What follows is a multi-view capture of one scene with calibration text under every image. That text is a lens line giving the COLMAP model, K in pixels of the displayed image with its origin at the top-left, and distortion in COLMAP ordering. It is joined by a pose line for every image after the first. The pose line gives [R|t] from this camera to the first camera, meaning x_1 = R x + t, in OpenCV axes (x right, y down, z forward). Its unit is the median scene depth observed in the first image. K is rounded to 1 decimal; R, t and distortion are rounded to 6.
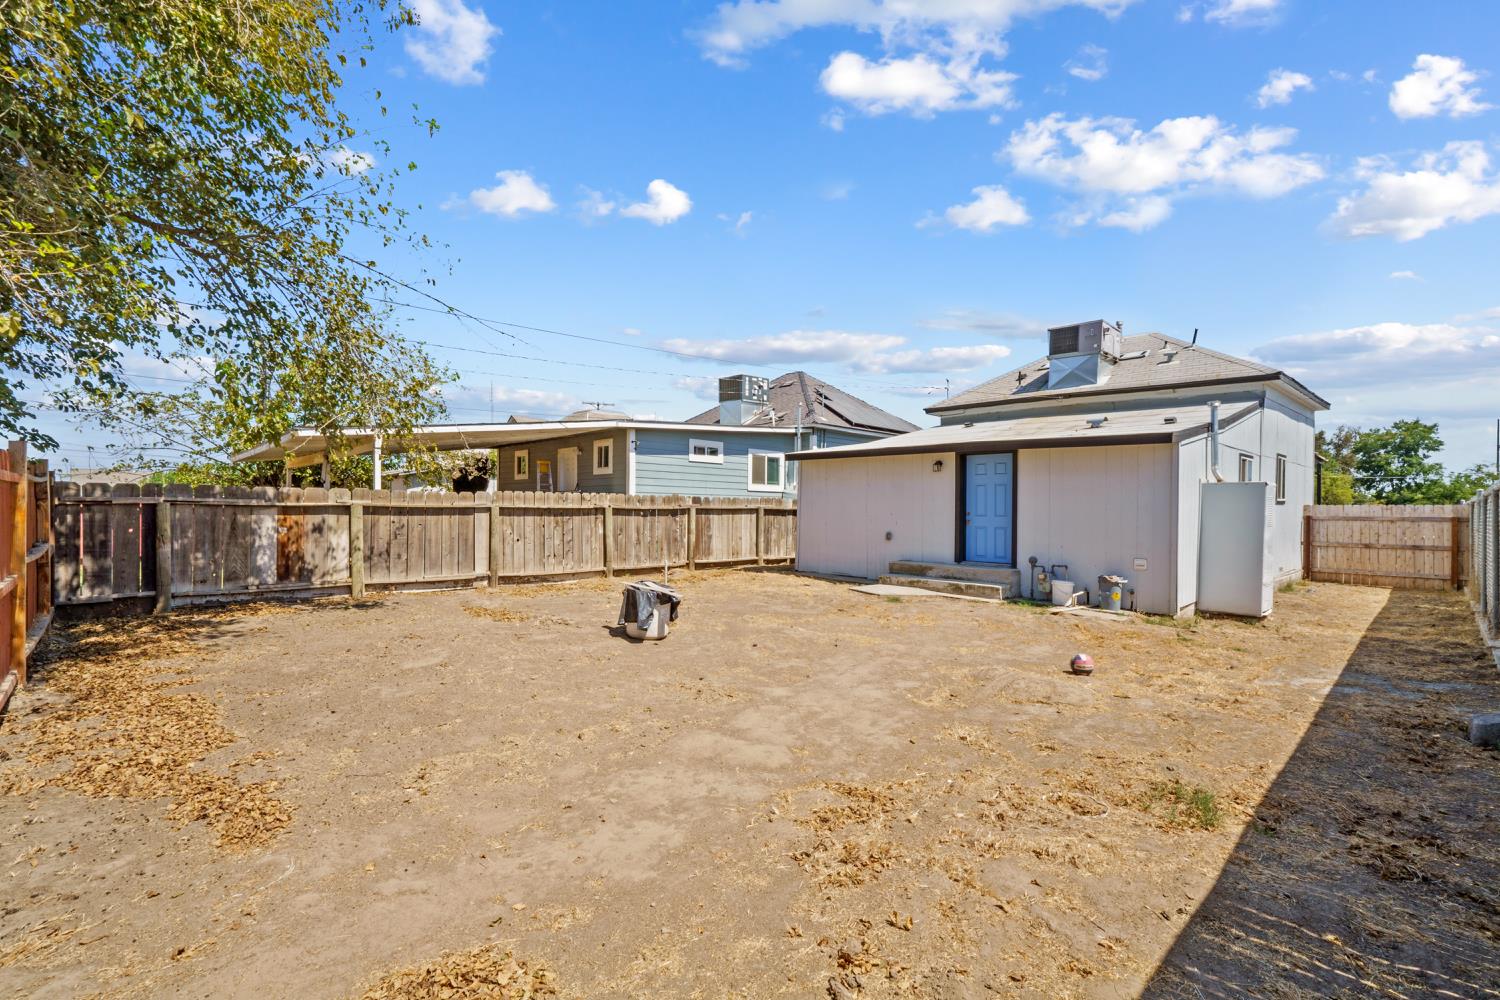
lens RADIAL K [[657.7, 0, 748.1], [0, 657.7, 504.4], [0, 0, 1]] dist [-0.000757, -0.001033]
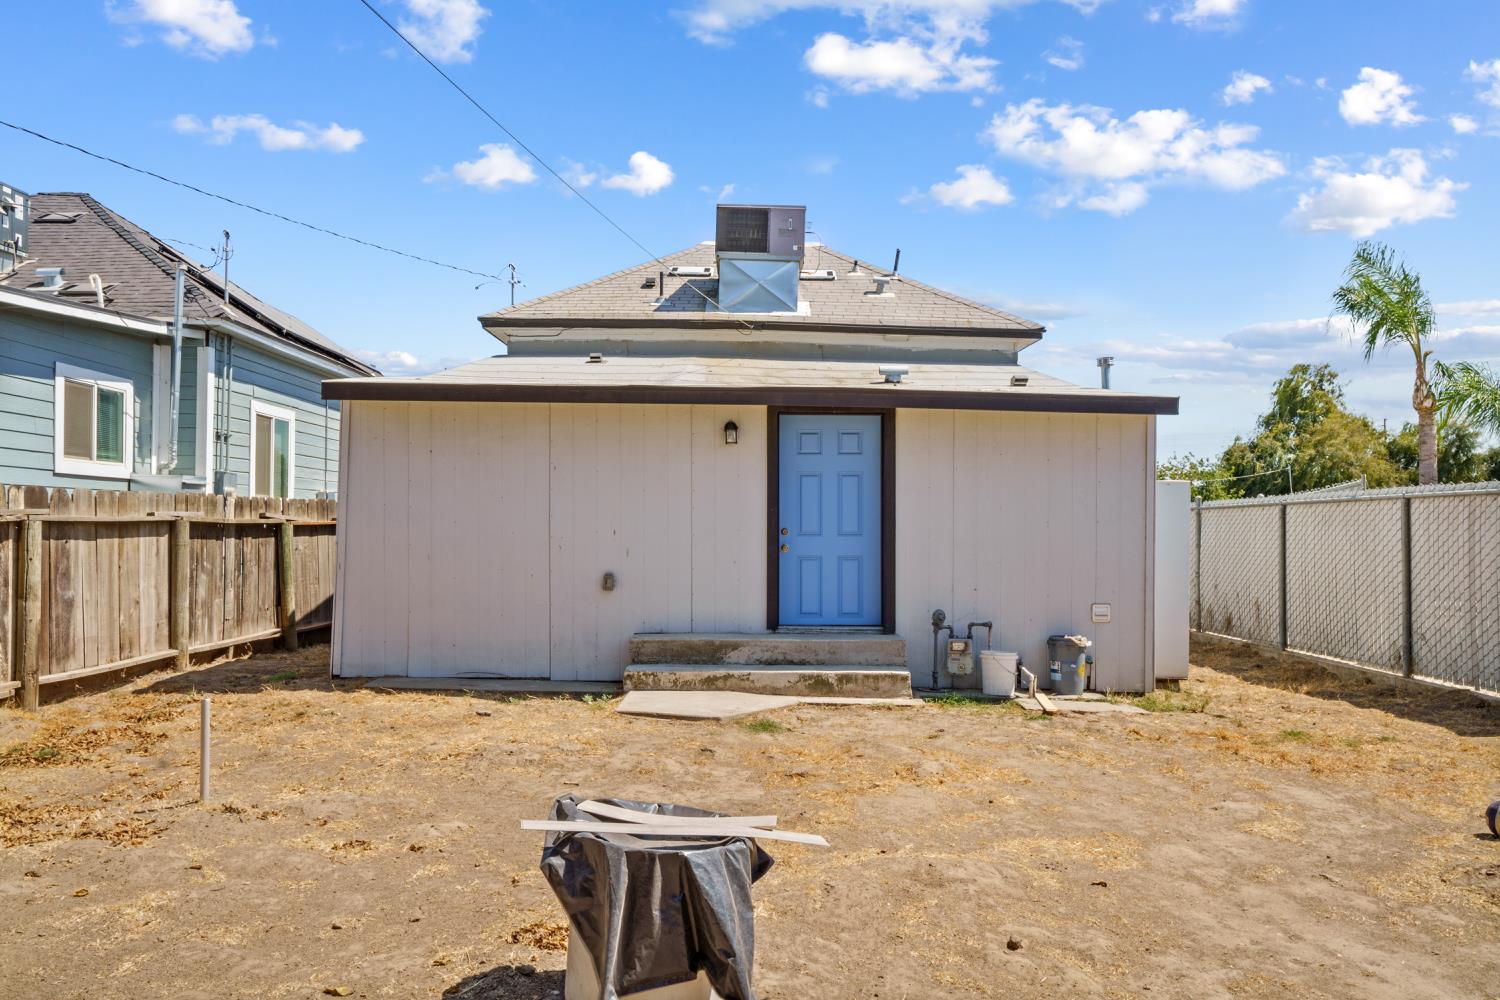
lens RADIAL K [[1097.4, 0, 750.6], [0, 1097.4, 509.5], [0, 0, 1]] dist [0.001477, 0.001571]
pose [[0.688289, 0.005995, 0.725412, -0.255951], [-0.003766, 0.999982, -0.004690, 0.001778], [-0.725427, 0.000496, 0.688299, 0.392916]]
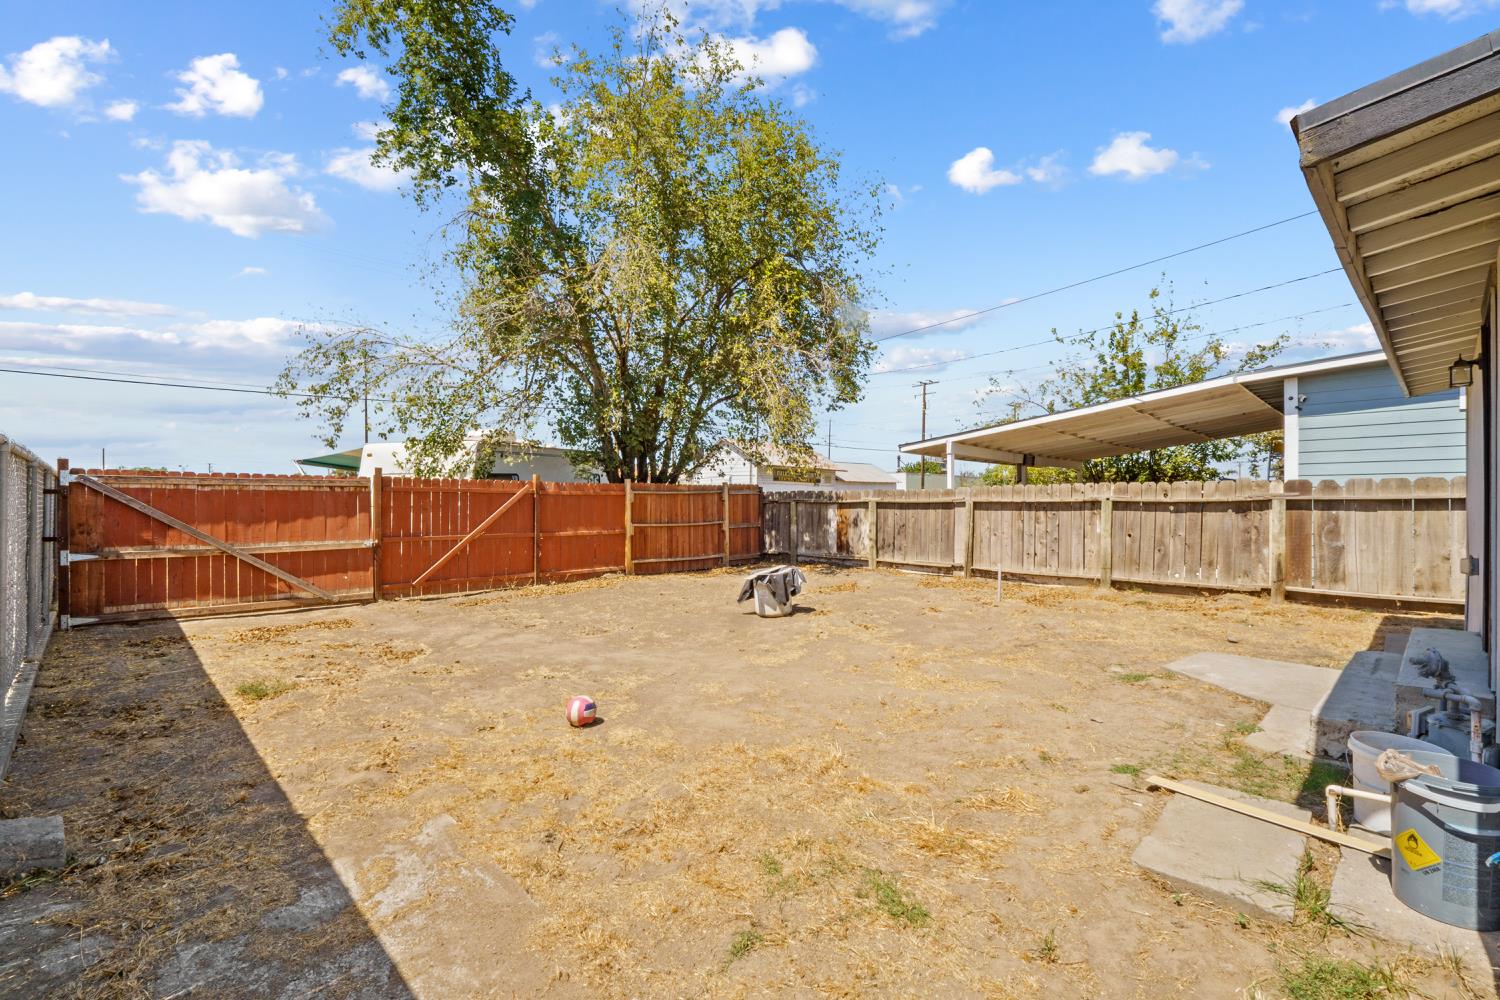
lens RADIAL K [[657.7, 0, 750.0], [0, 657.7, 501.5], [0, 0, 1]] dist [-0.000757, -0.001033]
pose [[0.002665, -0.010694, -0.999939, 0.566054], [0.010492, 0.999888, -0.010666, 0.009737], [0.999941, -0.010463, 0.002777, 0.554383]]
